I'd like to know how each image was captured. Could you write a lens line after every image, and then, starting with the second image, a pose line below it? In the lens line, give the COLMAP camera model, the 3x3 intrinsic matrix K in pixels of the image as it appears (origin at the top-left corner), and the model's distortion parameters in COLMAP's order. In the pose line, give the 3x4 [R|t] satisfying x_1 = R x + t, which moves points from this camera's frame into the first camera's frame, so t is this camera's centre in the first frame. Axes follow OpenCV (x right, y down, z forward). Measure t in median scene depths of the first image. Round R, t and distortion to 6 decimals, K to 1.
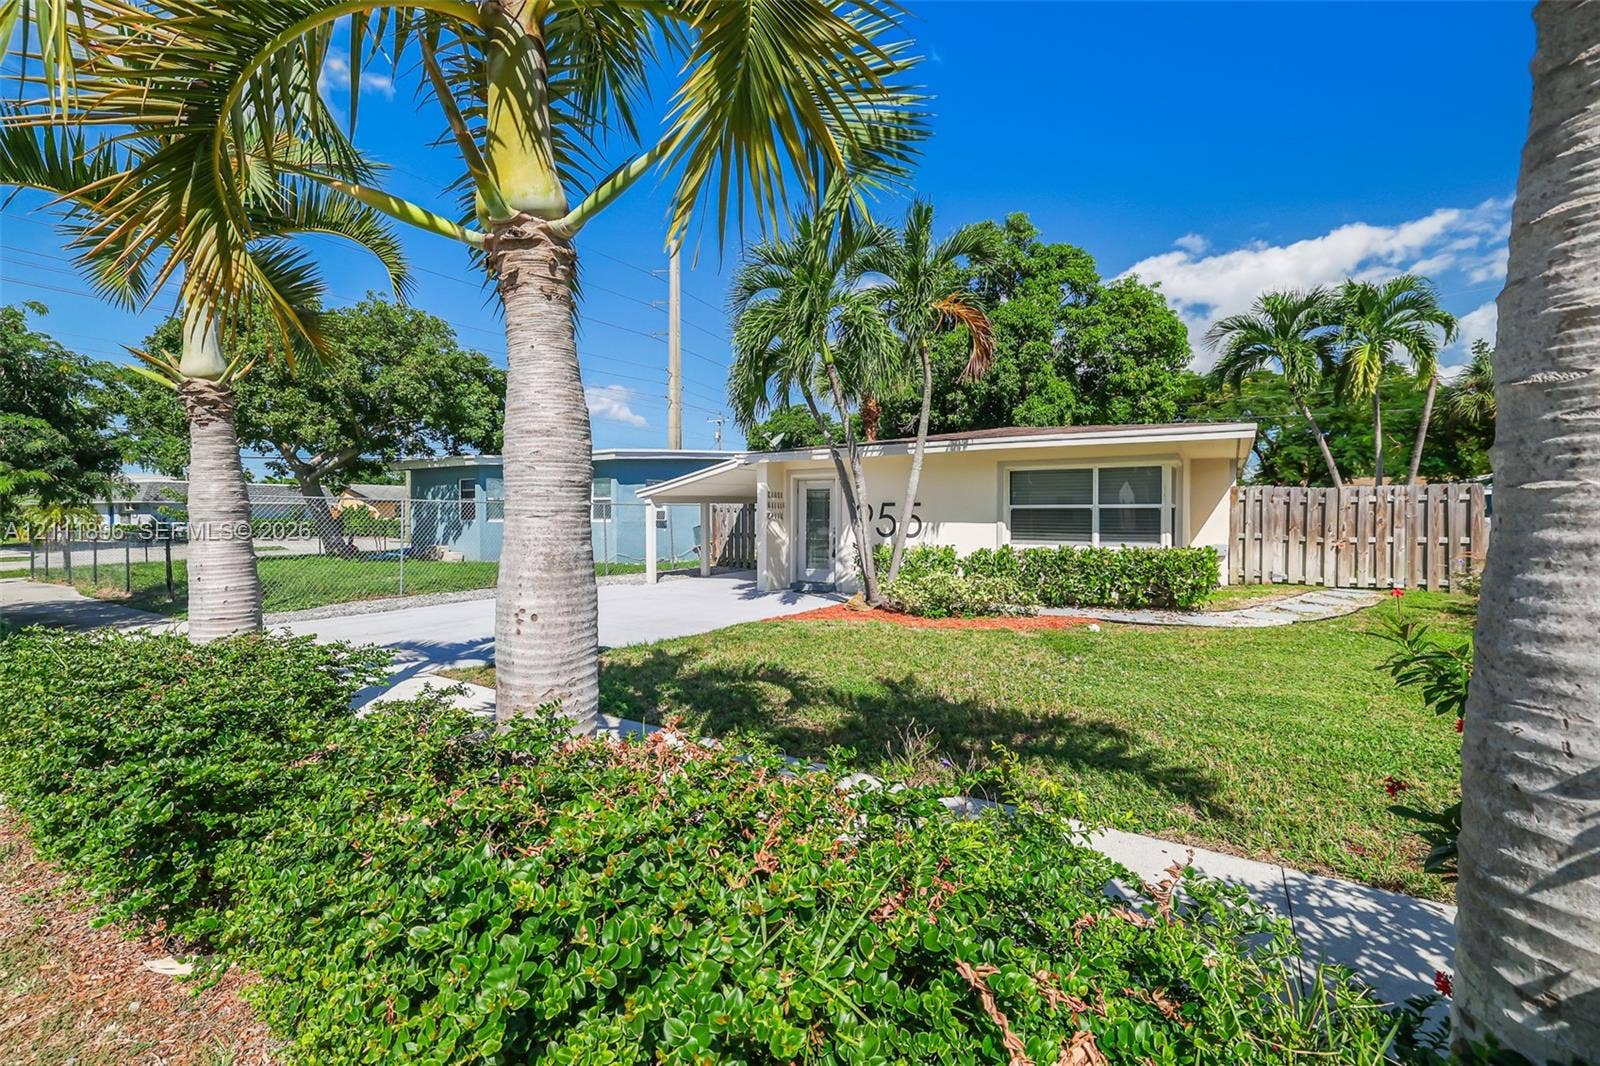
lens RADIAL K [[672.5, 0, 782.6], [0, 672.5, 522.4], [0, 0, 1]] dist [-0.001150, 0.000201]
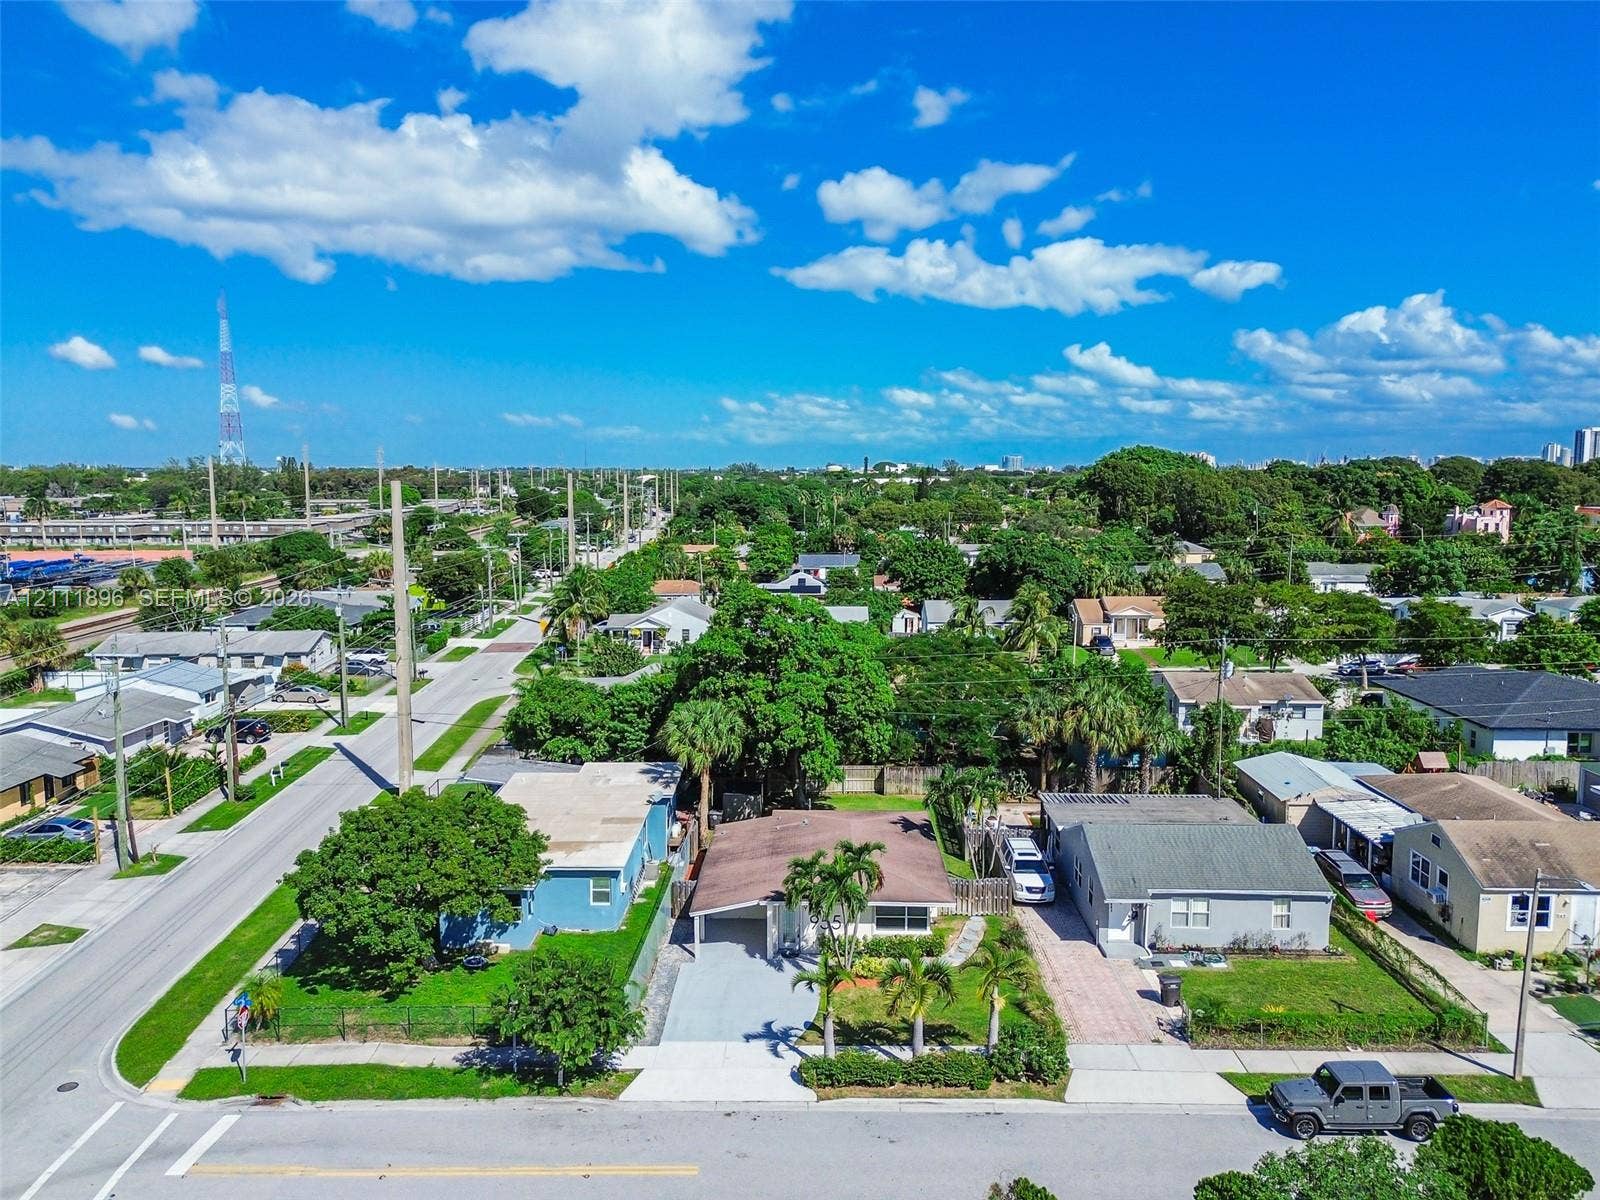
lens RADIAL K [[1134.9, 0, 800.0], [0, 1134.9, 600.0], [0, 0, 1]] dist [0.059580, -0.005555]
pose [[0.844096, -0.056087, 0.533251, -2.046097], [0.006509, 0.995513, 0.094405, -1.550608], [-0.536153, -0.076216, 0.840673, -2.287960]]
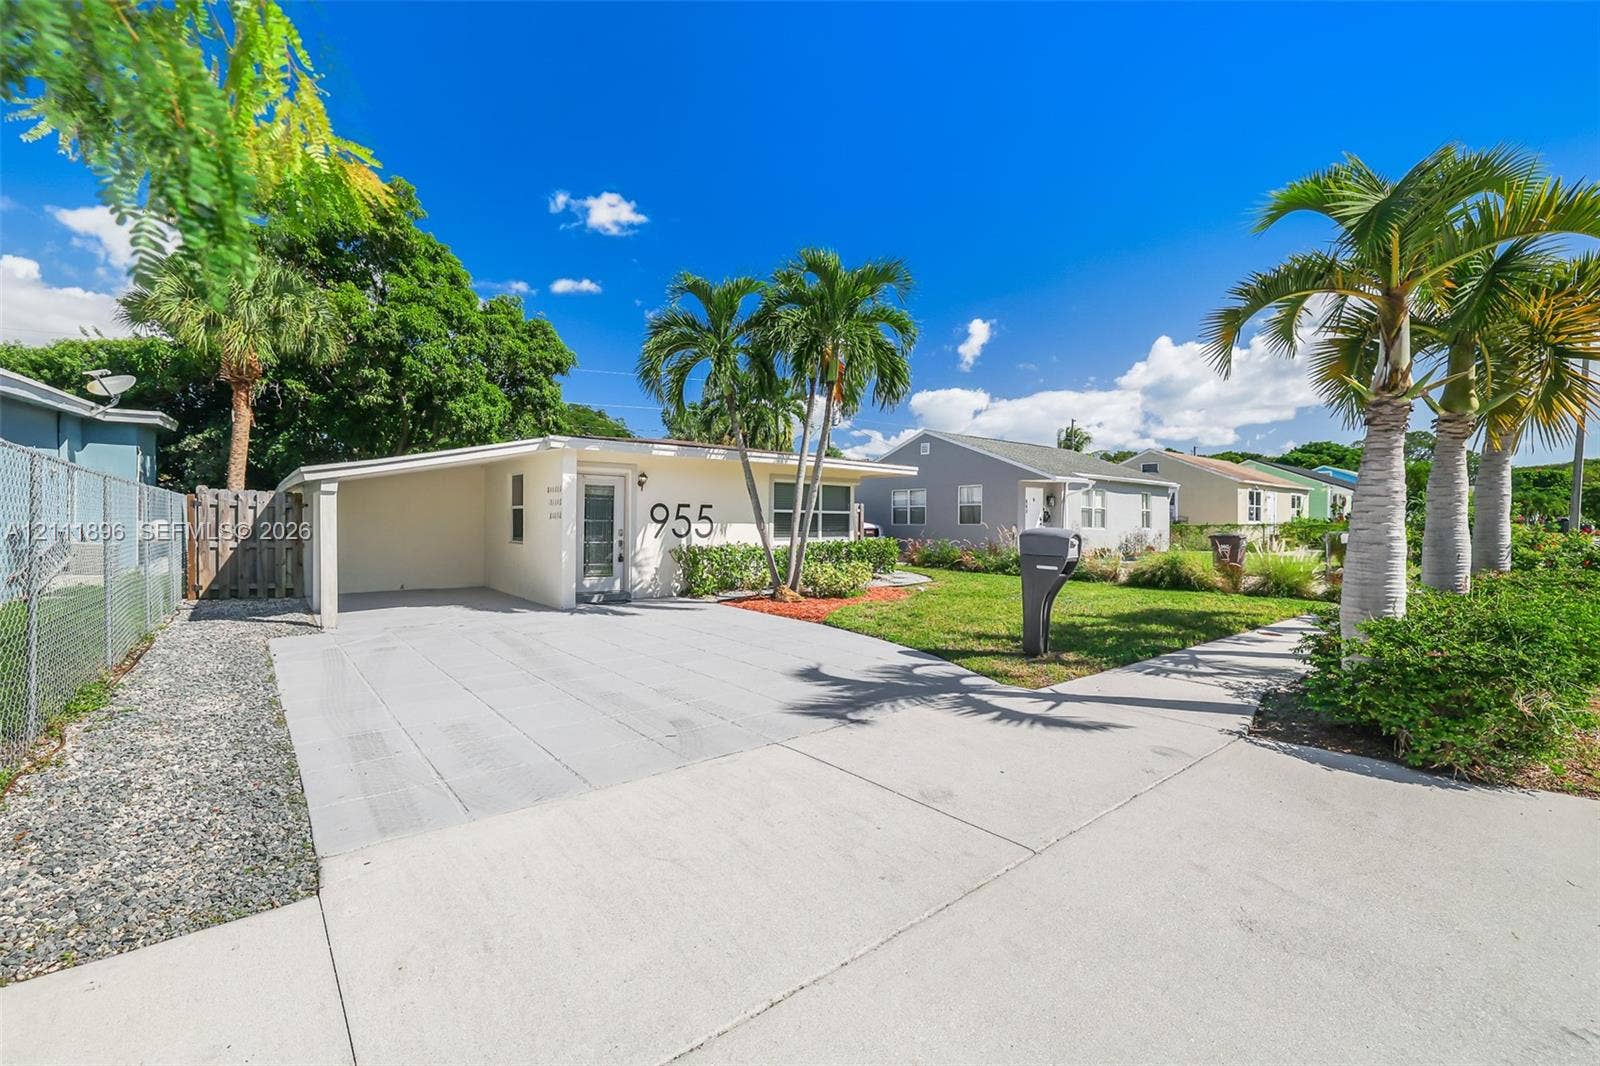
lens RADIAL K [[674.9, 0, 786.4], [0, 674.9, 522.6], [0, 0, 1]] dist [-0.000714, 0.000000]
pose [[0.313348, 0.004352, 0.949628, -0.787616], [0.004986, 0.999968, -0.006228, 0.005948], [-0.949625, 0.006687, 0.313316, 0.551541]]
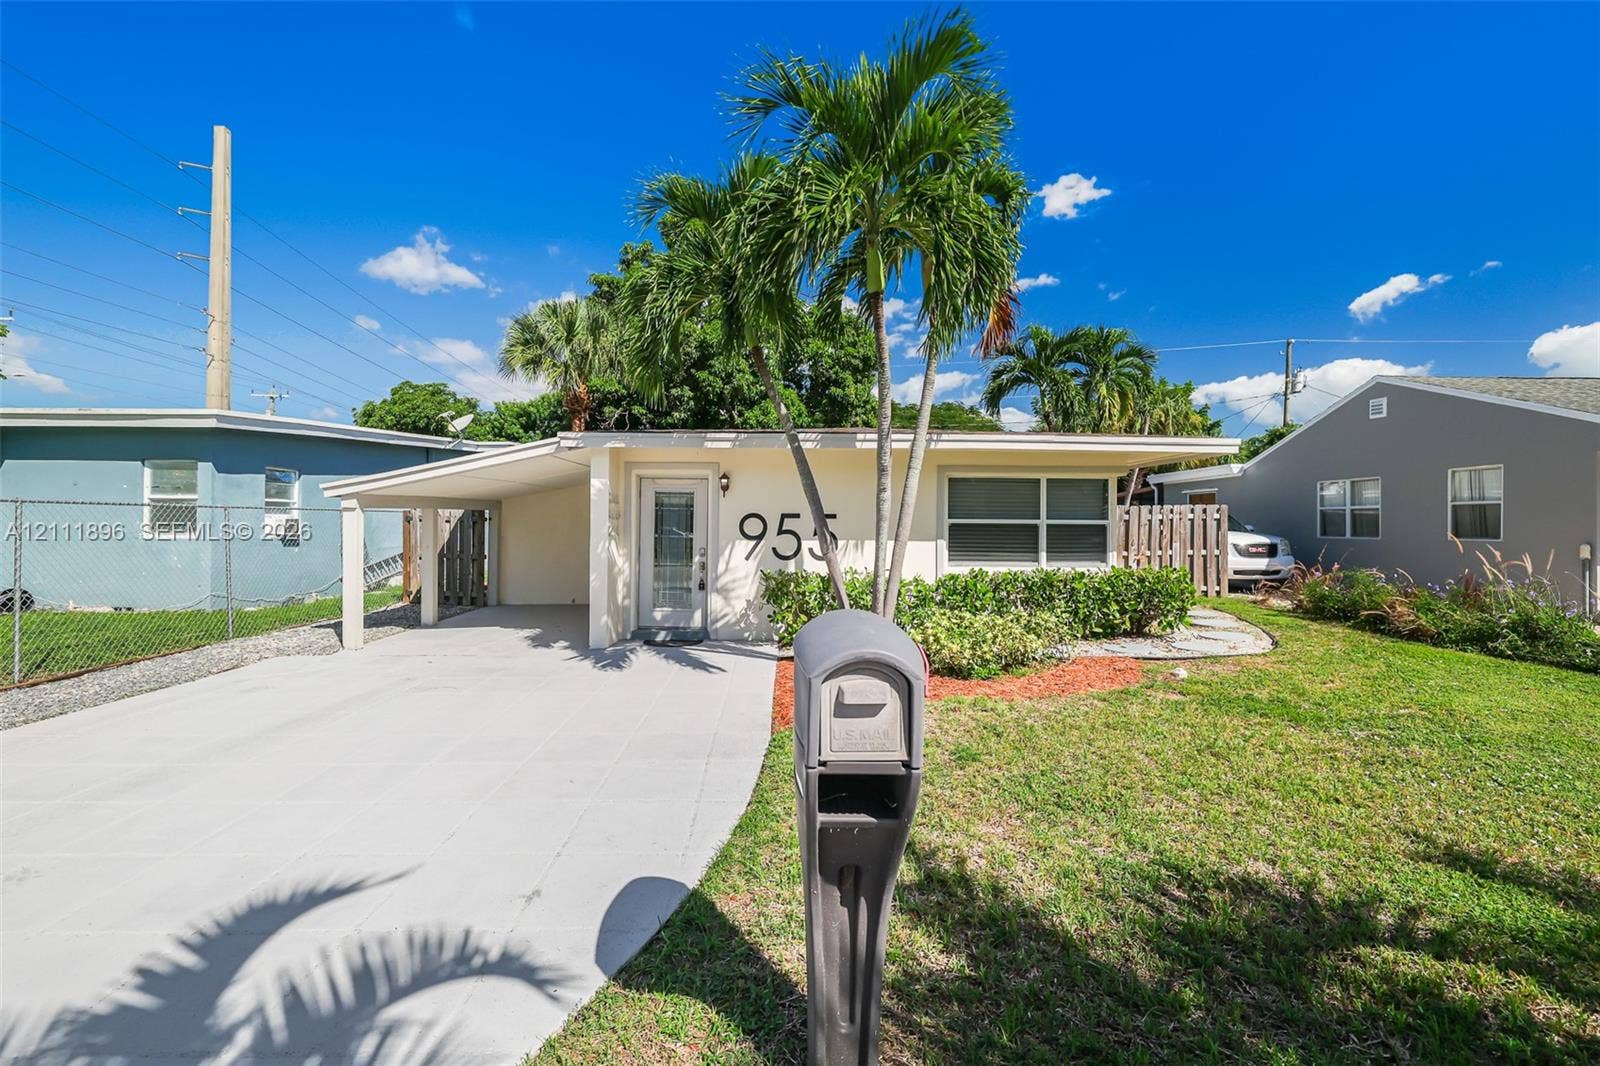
lens RADIAL K [[674.9, 0, 786.4], [0, 674.9, 522.6], [0, 0, 1]] dist [-0.000714, 0.000000]
pose [[0.825847, 0.007177, 0.563849, -0.271102], [0.000056, 0.999918, -0.012809, -0.010356], [-0.563894, 0.010610, 0.825779, 0.406922]]
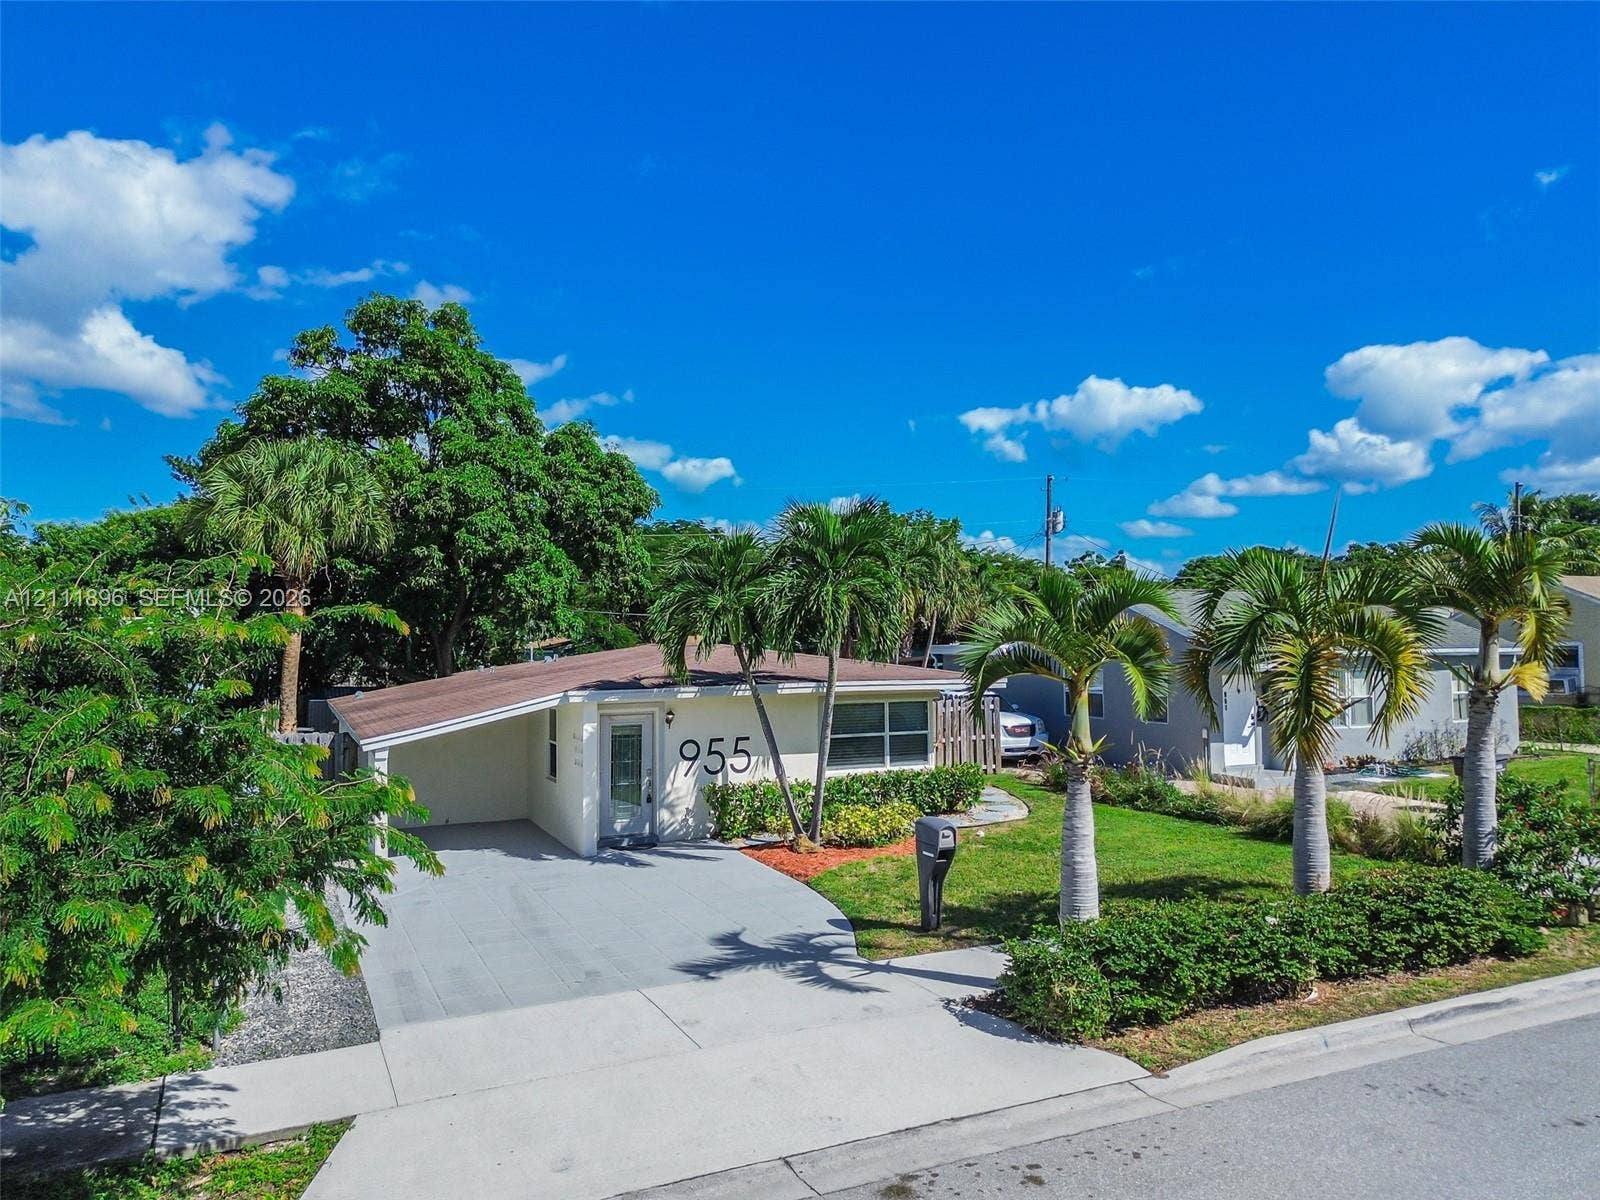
lens RADIAL K [[1134.9, 0, 800.0], [0, 1134.9, 600.0], [0, 0, 1]] dist [0.059580, -0.005555]
pose [[0.532311, 0.024491, 0.846194, -1.191950], [0.021697, 0.998858, -0.042559, -0.159820], [-0.846270, 0.041014, 0.531172, 0.033461]]
